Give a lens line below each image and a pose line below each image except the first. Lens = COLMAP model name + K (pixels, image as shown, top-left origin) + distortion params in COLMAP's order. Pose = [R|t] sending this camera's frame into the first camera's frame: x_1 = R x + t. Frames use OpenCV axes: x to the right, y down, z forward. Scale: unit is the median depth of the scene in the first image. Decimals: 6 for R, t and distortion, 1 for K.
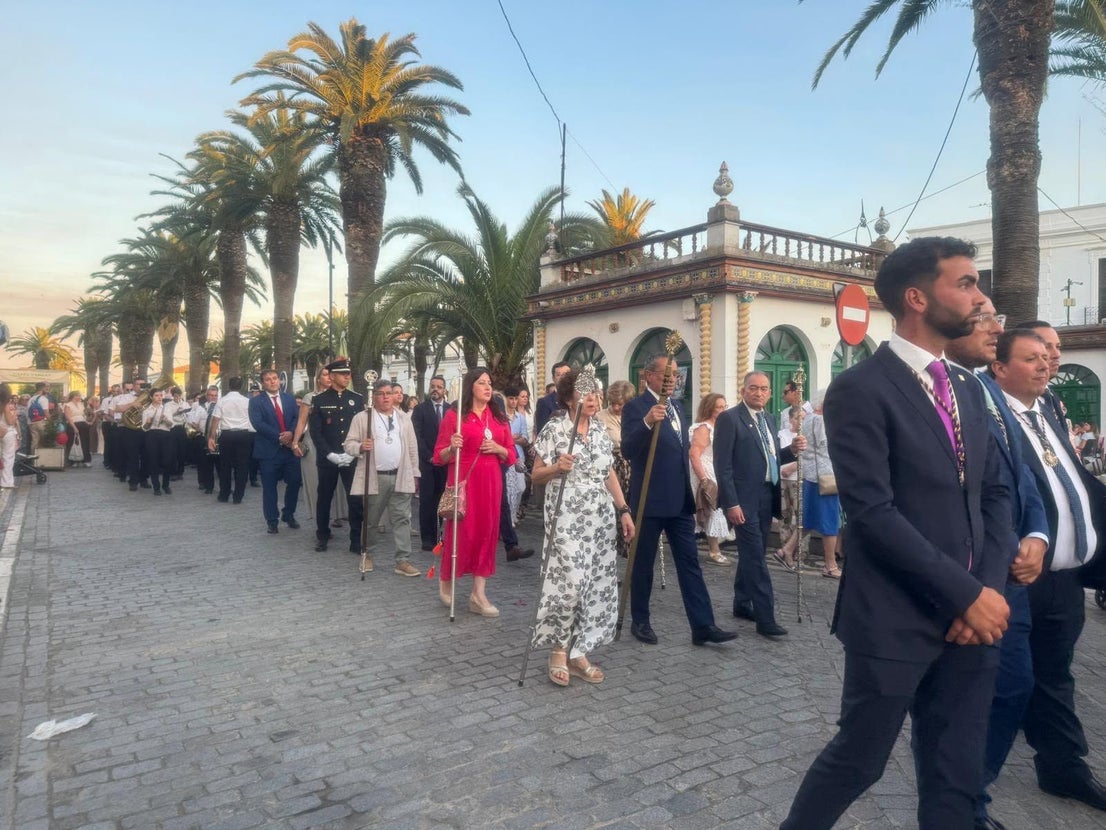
lens RADIAL K [[751.9, 0, 552.5], [0, 751.9, 410.3], [0, 0, 1]] dist [0.116573, -0.001154]
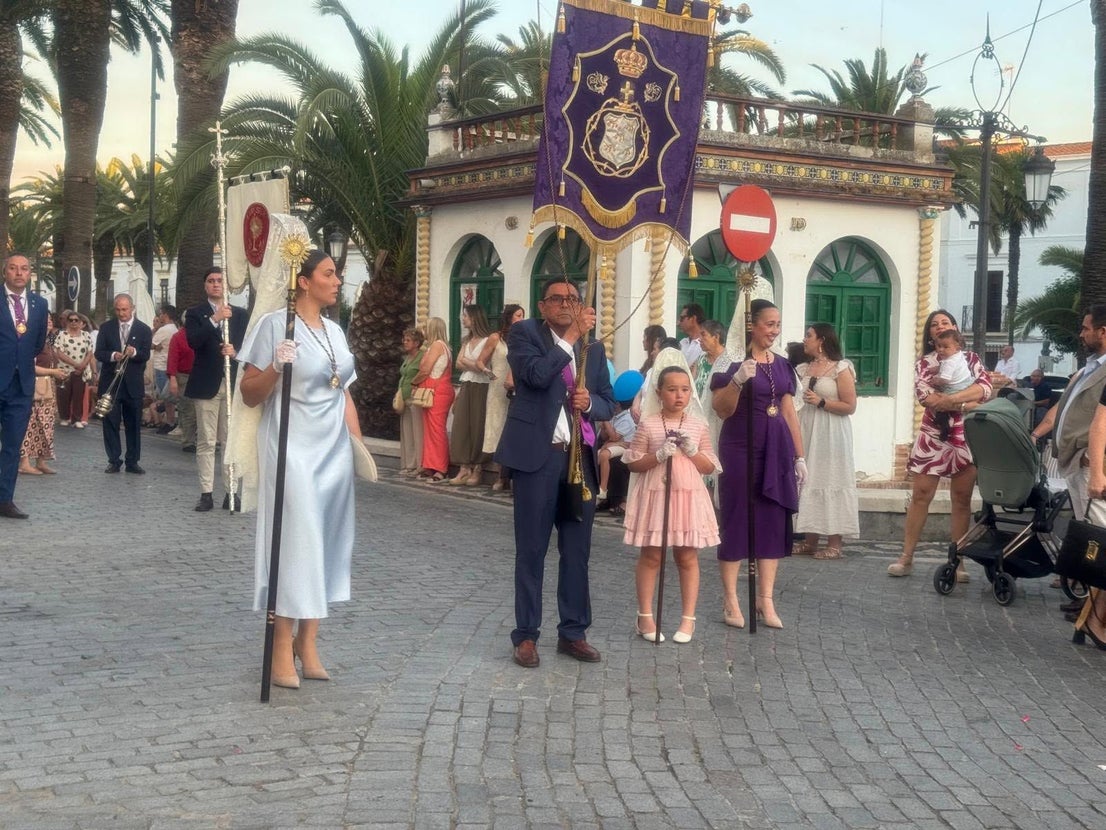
lens RADIAL K [[1505.3, 0, 553.0], [0, 1505.3, 415.0], [0, 0, 1]] dist [0.113637, 0.085108]
pose [[0.998262, 0.031016, -0.050111, 0.202779], [-0.028865, 0.998654, 0.043088, 0.010054], [0.051380, -0.041566, 0.997814, -0.443255]]
